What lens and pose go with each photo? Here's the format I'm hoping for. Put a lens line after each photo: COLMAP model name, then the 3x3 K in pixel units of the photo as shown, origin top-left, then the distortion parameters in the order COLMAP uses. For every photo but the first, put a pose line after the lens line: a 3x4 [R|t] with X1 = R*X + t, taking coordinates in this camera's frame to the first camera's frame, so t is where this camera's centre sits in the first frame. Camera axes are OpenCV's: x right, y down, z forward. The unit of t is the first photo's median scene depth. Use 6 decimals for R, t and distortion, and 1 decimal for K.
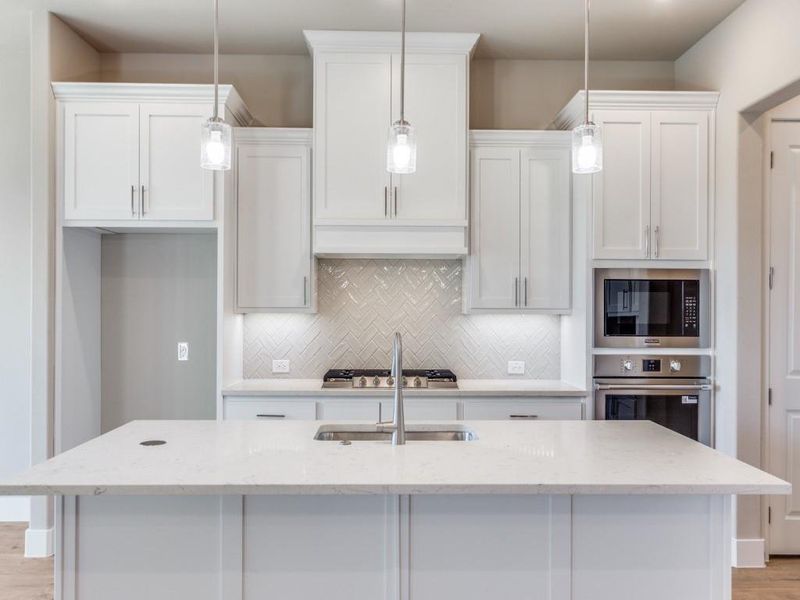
lens RADIAL K [[697.3, 0, 450.0], [0, 697.3, 309.5], [0, 0, 1]] dist [-0.000879, 0.002490]
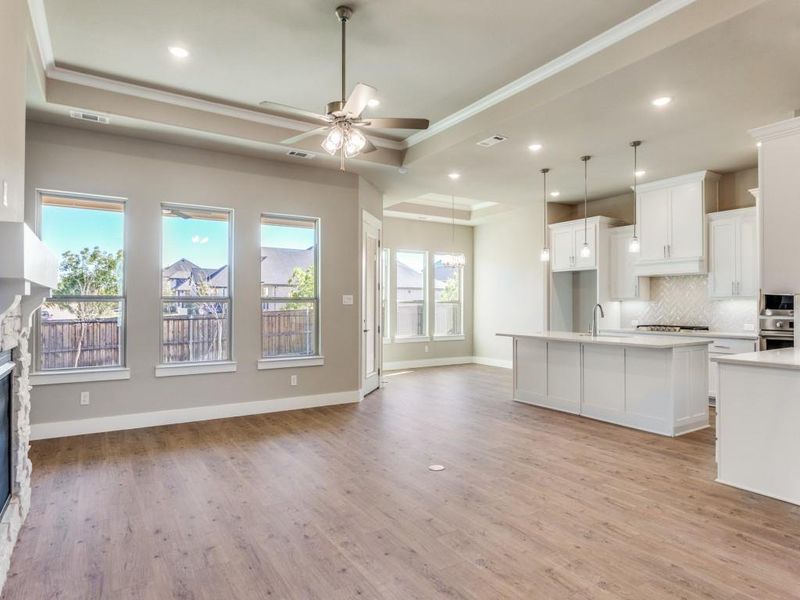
lens RADIAL K [[449.8, 0, 413.6], [0, 449.8, 300.5], [0, 0, 1]] dist [-0.000015, 0.002352]
pose [[0.522033, -0.010943, -0.852855, 0.722600], [0.000103, 0.999918, -0.012767, 0.026419], [0.852926, 0.006577, 0.521991, -0.481672]]
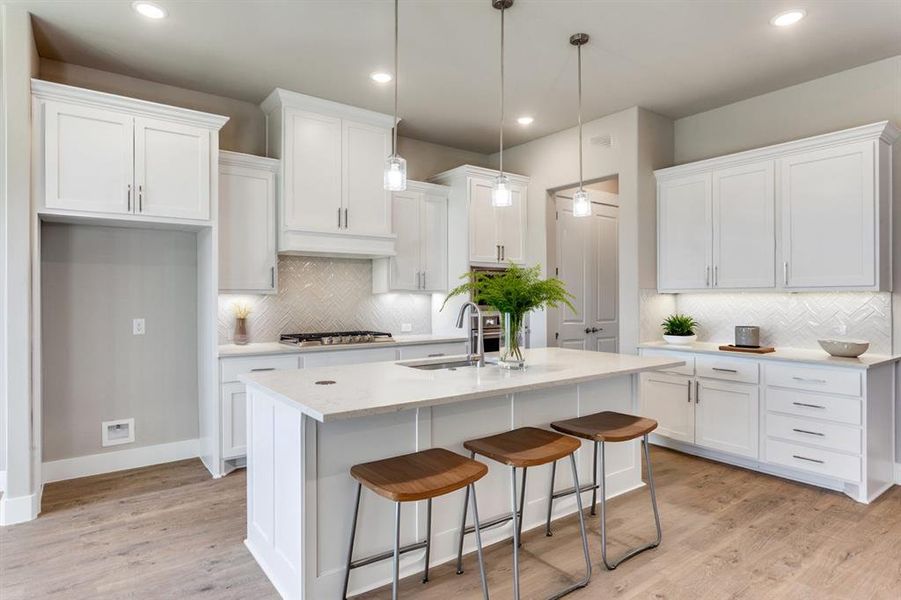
lens RADIAL K [[445.6, 0, 450.5], [0, 445.6, 300.0], [0, 0, 1]] dist [-0.015293, 0.000792]
pose [[0.837945, -0.006830, 0.545712, -0.409332], [0.004463, 0.999974, 0.005663, 0.014706], [-0.545737, -0.002310, 0.837953, 0.082847]]
